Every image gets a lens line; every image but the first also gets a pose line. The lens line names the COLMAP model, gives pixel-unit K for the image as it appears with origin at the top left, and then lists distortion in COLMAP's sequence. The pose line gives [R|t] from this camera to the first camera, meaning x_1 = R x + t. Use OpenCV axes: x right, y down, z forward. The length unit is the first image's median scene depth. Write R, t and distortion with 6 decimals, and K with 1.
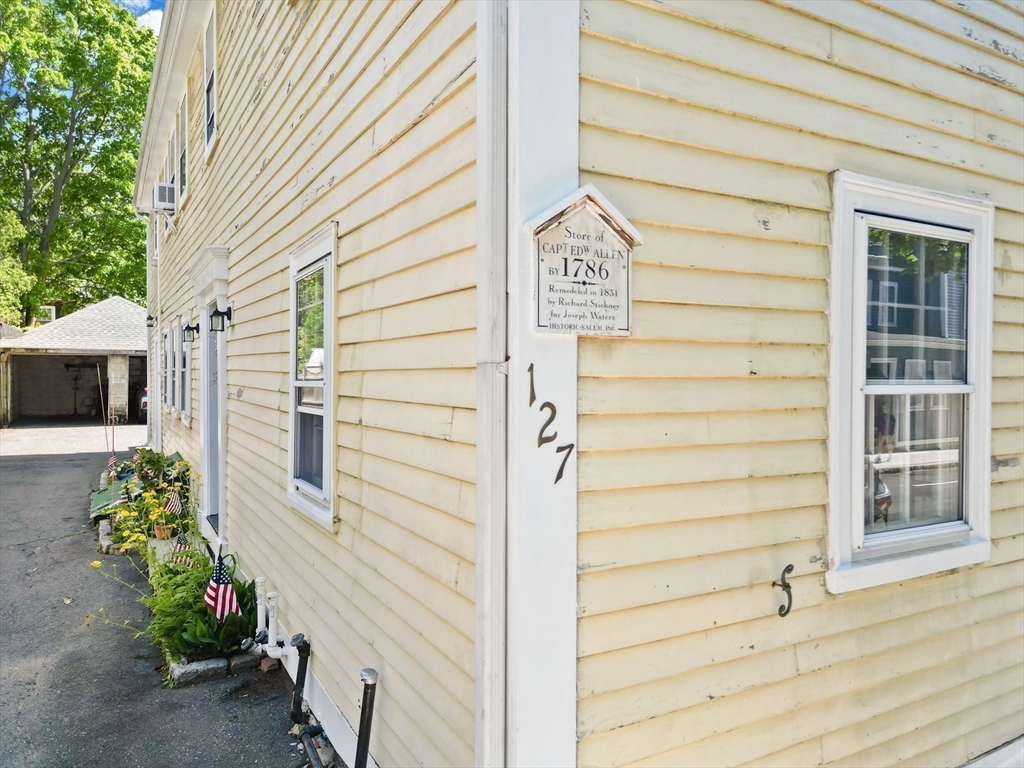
lens RADIAL K [[723.7, 0, 512.0], [0, 723.7, 384.0], [0, 0, 1]] dist [0.007302, 0.001799]
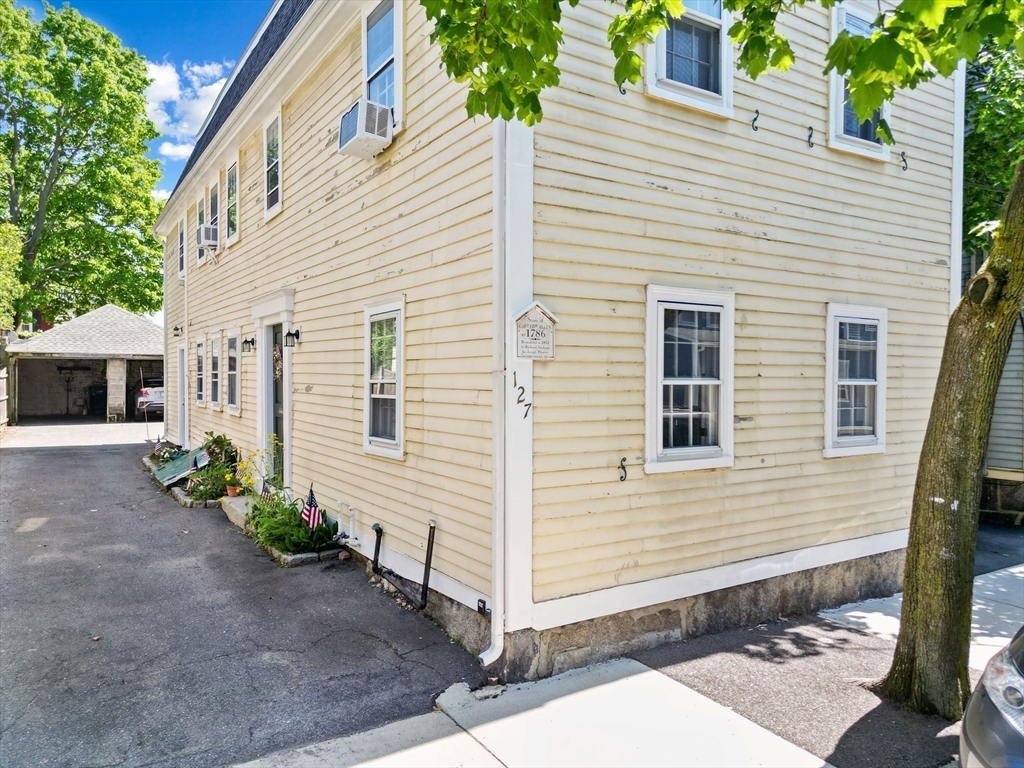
lens RADIAL K [[723.7, 0, 512.0], [0, 723.7, 384.0], [0, 0, 1]] dist [0.007302, 0.001799]
pose [[0.998415, -0.001757, 0.056245, -0.079948], [0.001890, 0.999996, -0.002319, 0.014256], [-0.056241, 0.002422, 0.998414, -0.980124]]
